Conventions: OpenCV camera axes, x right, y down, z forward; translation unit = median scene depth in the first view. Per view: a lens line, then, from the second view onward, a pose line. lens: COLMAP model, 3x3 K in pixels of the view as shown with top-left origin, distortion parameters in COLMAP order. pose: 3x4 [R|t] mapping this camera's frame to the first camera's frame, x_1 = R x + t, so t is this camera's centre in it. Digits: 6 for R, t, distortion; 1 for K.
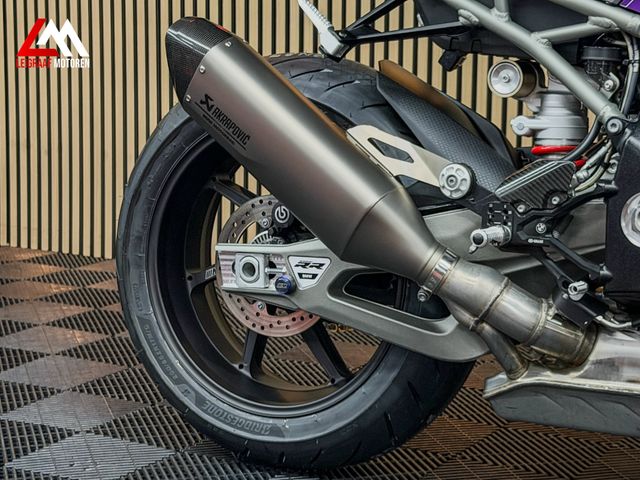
lens RADIAL K [[1430.6, 0, 320.0], [0, 1430.6, 240.0], [0, 0, 1]] dist [0.089618, 0.351925]
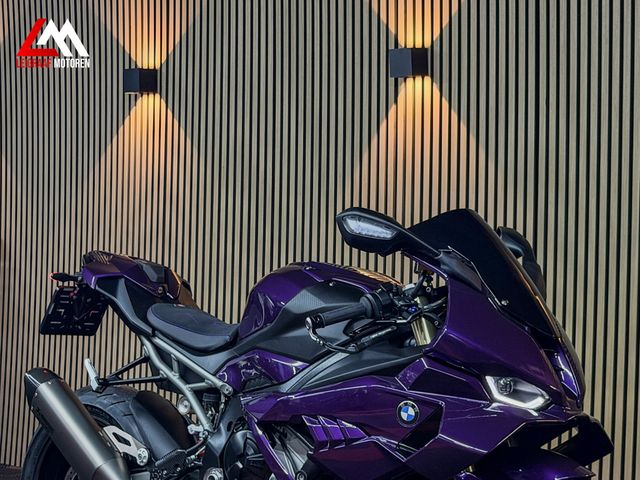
lens RADIAL K [[1431.8, 0, 349.3], [0, 1431.8, 239.7], [0, 0, 1]] dist [0.080088, 0.455336]
pose [[0.983338, 0.025481, -0.179990, 0.746365], [-0.054512, 0.985894, -0.158243, -0.038304], [0.173419, 0.165418, 0.970857, -0.980430]]
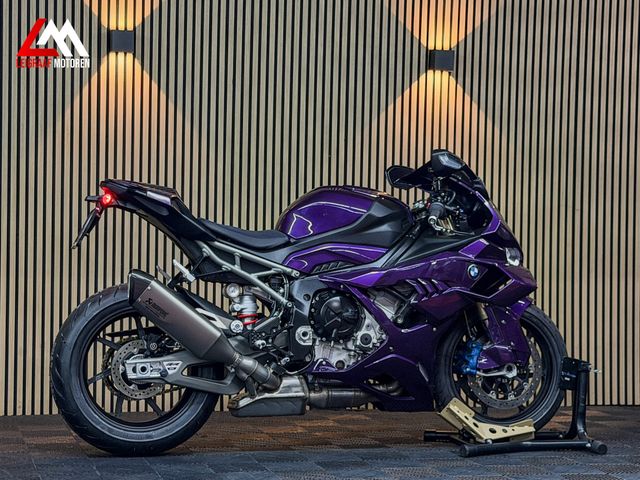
lens RADIAL K [[1430.6, 0, 320.0], [0, 1430.6, 240.0], [0, 0, 1]] dist [0.089618, 0.351925]
pose [[0.712561, 0.009683, 0.701543, -1.760647], [0.103395, 0.987538, -0.118650, 0.140787], [-0.693950, 0.157082, 0.702680, -1.102480]]
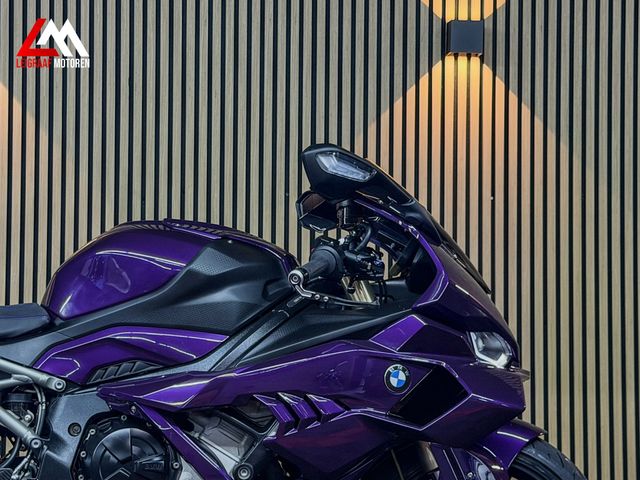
lens RADIAL K [[1430.6, 0, 320.0], [0, 1430.6, 240.0], [0, 0, 1]] dist [0.089618, 0.351925]
pose [[0.833381, 0.041908, 0.551108, -0.395207], [0.087346, 0.974604, -0.206196, 0.052429], [-0.545753, 0.219977, 0.808556, -0.466373]]
